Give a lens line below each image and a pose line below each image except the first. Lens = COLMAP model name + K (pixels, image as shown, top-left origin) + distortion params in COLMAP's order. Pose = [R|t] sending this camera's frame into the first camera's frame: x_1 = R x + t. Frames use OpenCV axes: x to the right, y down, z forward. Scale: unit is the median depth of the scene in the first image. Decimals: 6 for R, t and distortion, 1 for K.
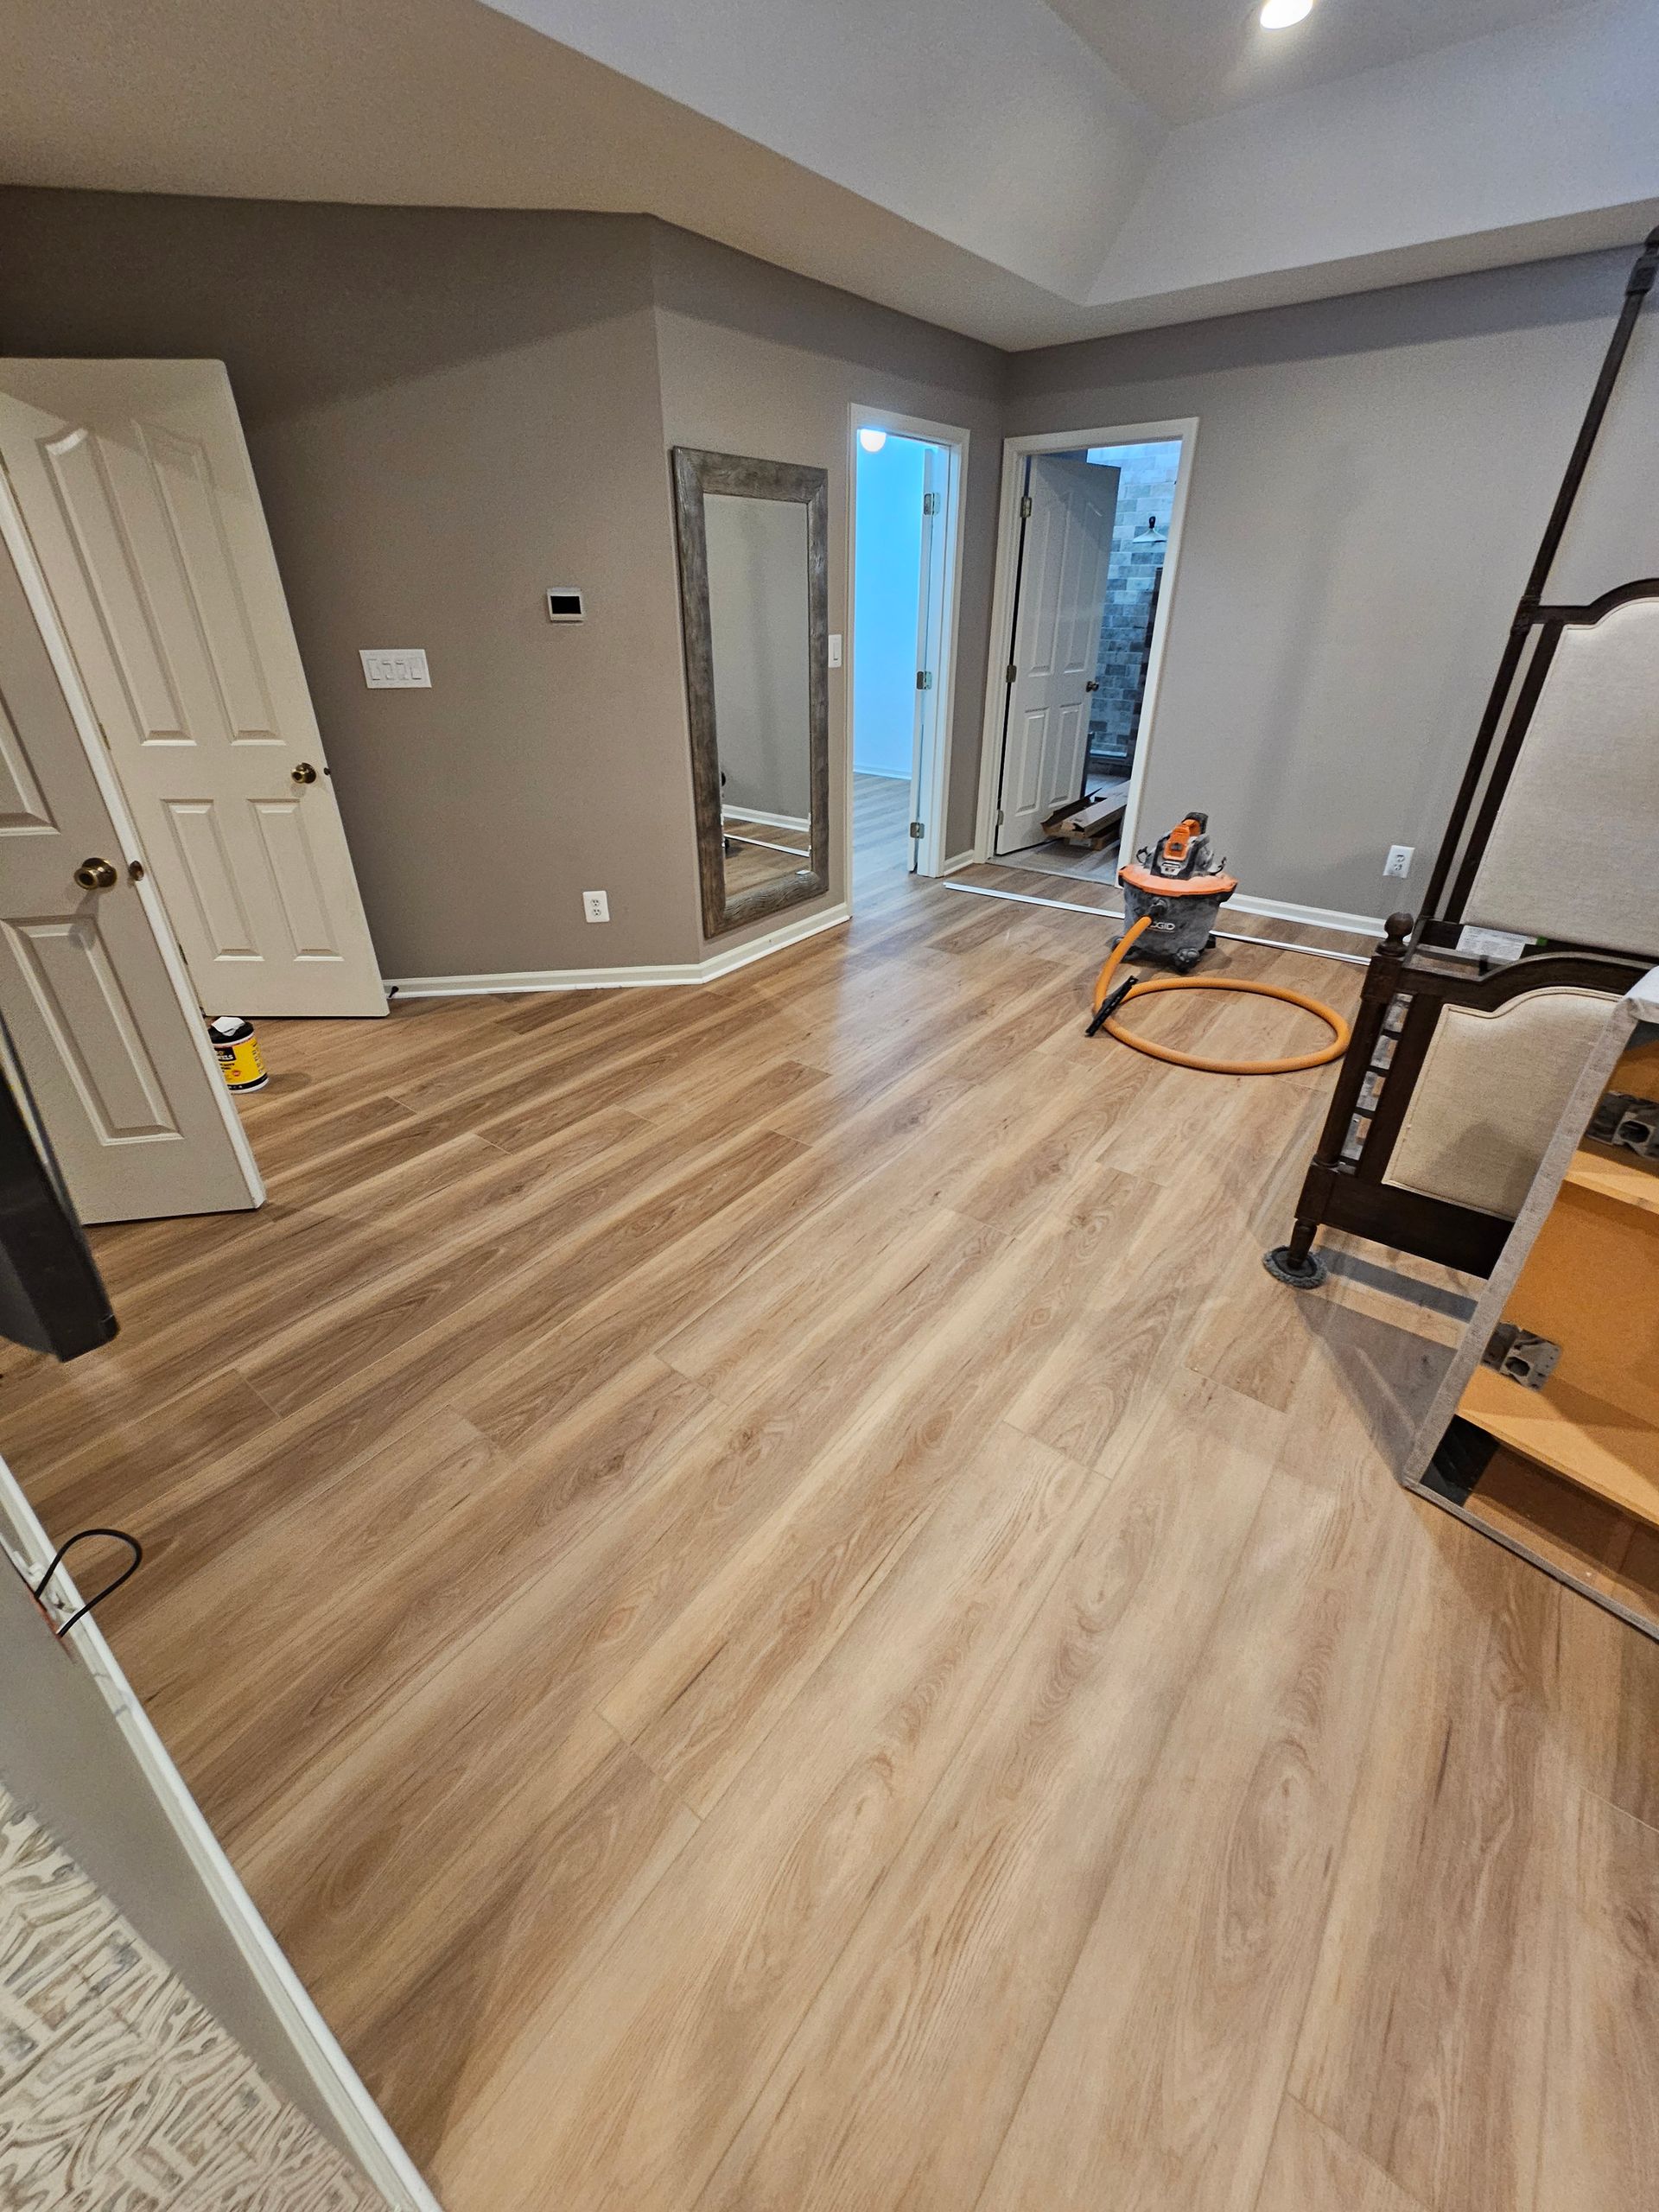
lens RADIAL K [[909.5, 0, 804.0], [0, 909.5, 1106.7], [0, 0, 1]] dist [-0.002083, 0.000036]
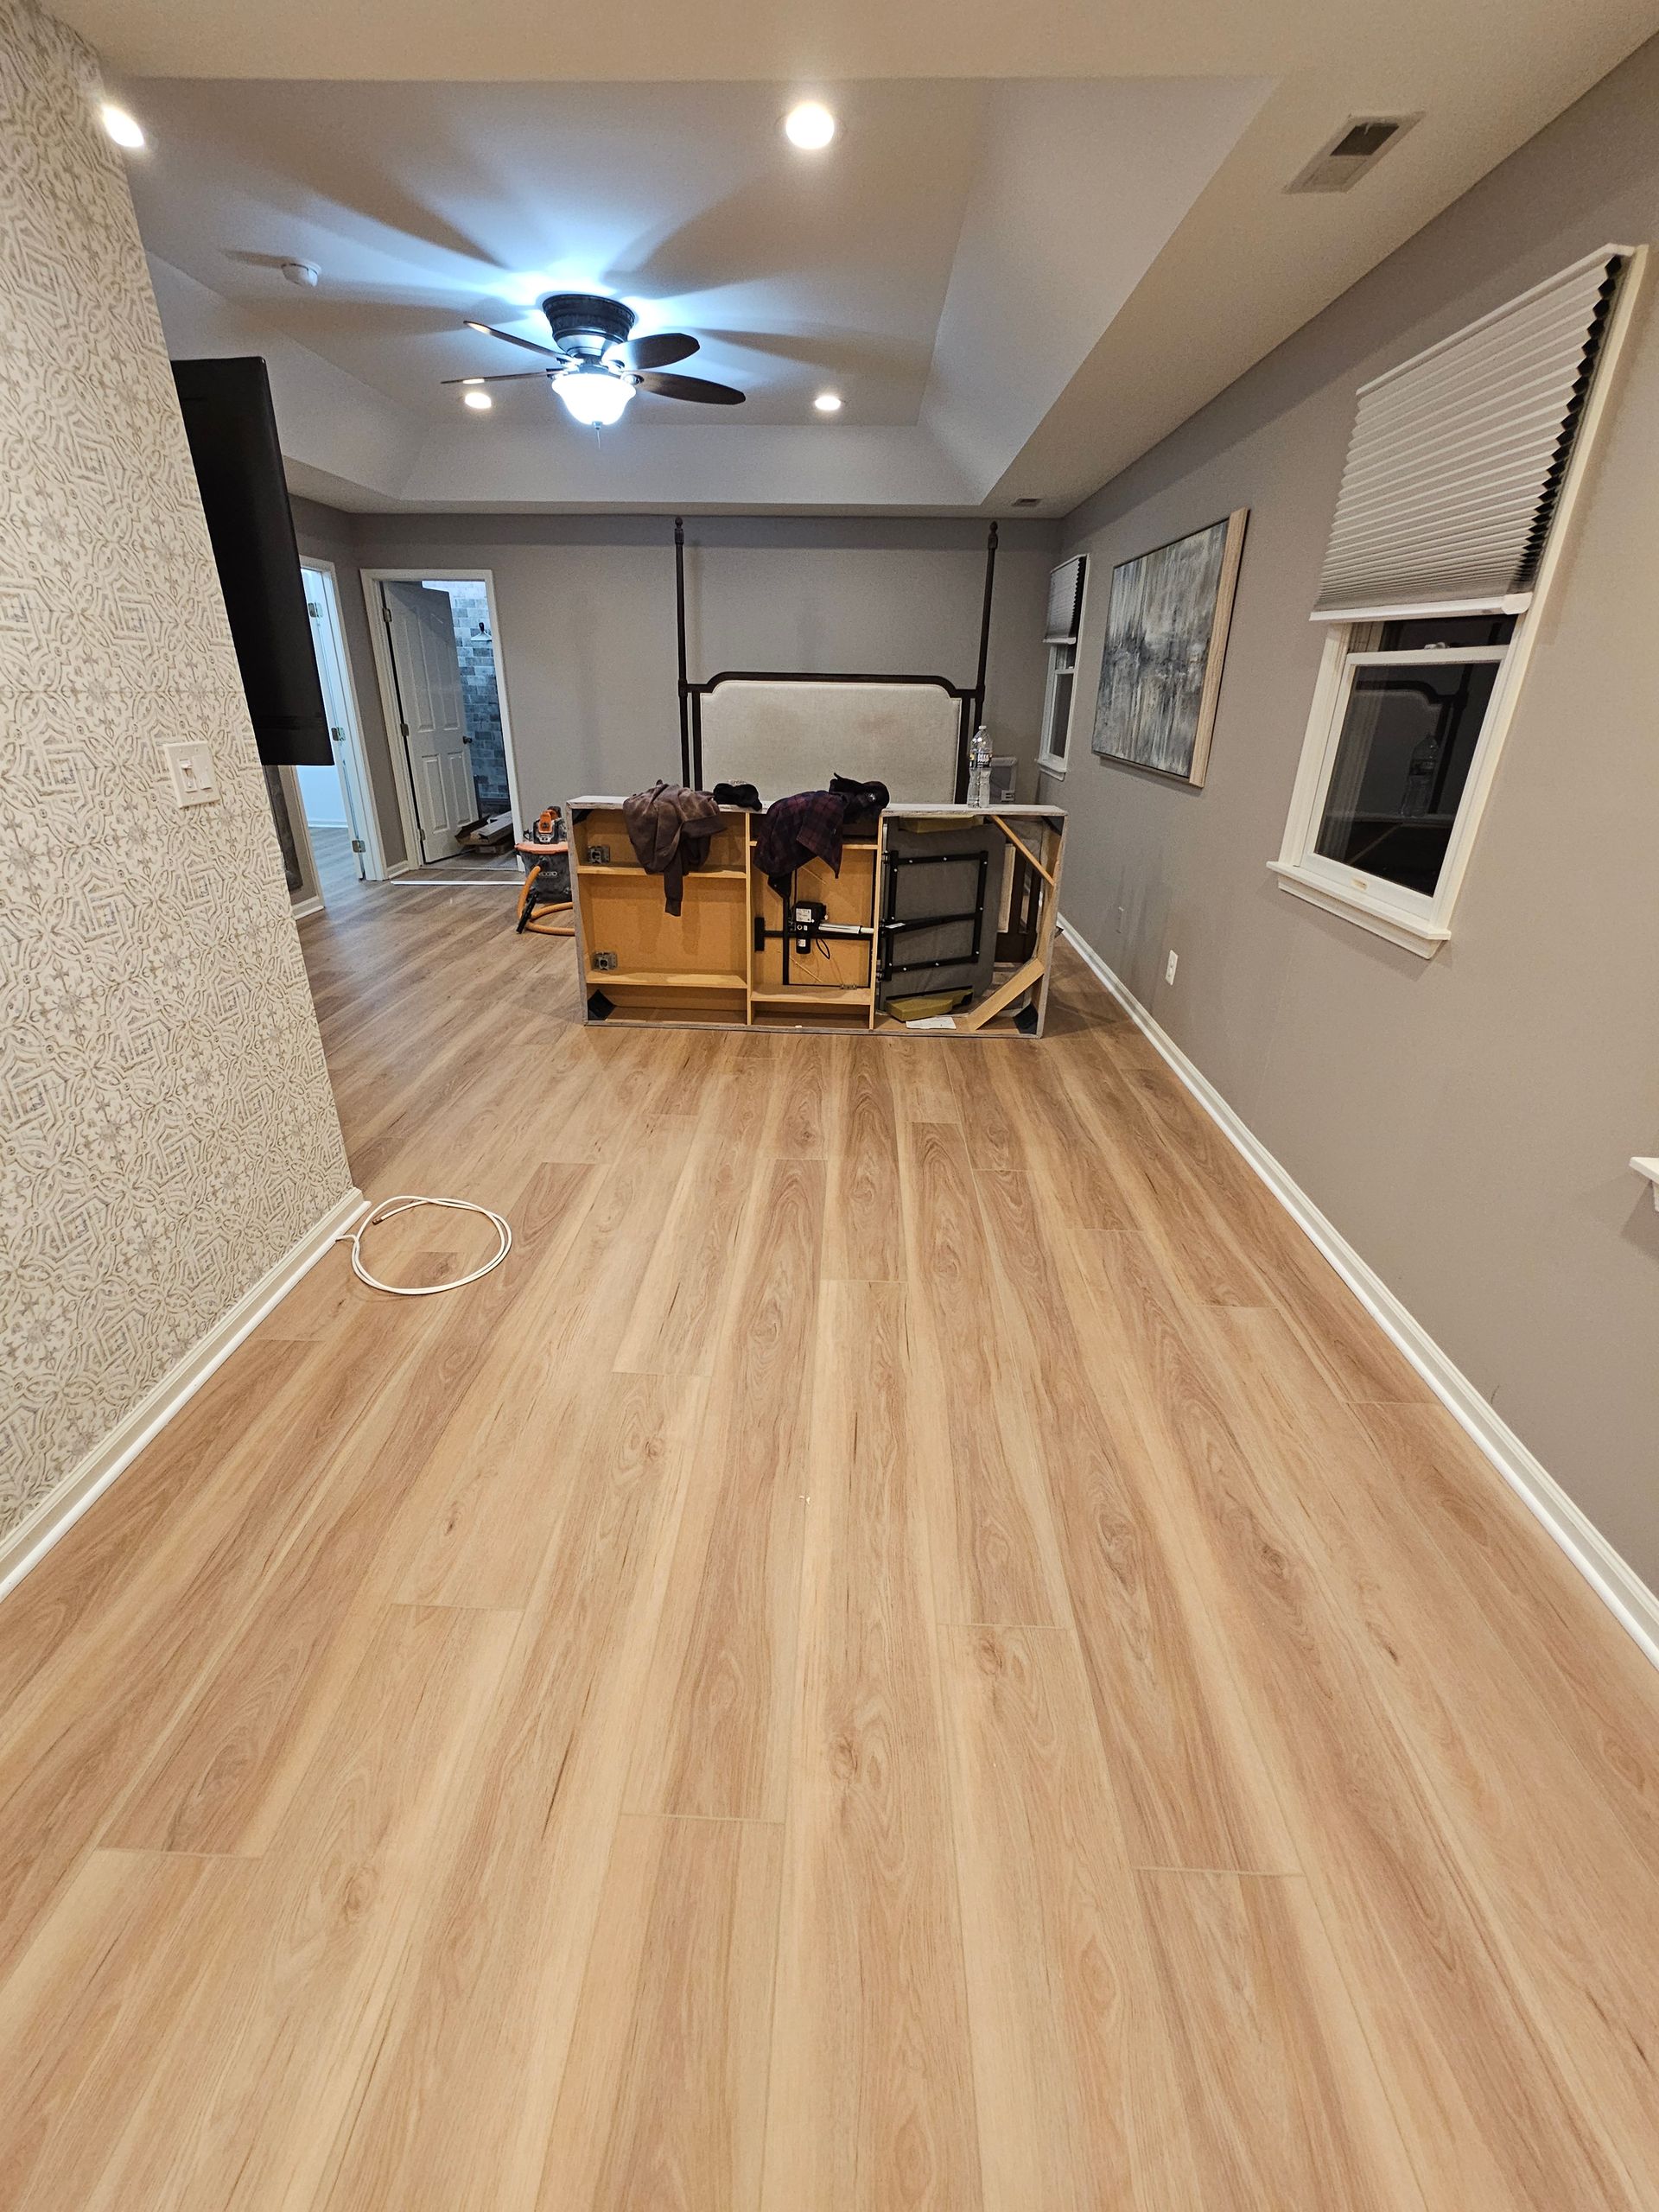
lens RADIAL K [[909.5, 0, 797.1], [0, 909.5, 1082.1], [0, 0, 1]] dist [-0.002083, 0.000036]
pose [[0.820398, -0.212421, 0.530871, -0.158232], [0.265003, 0.963954, -0.023816, 0.280637], [-0.506676, 0.160221, 0.847118, -0.467365]]
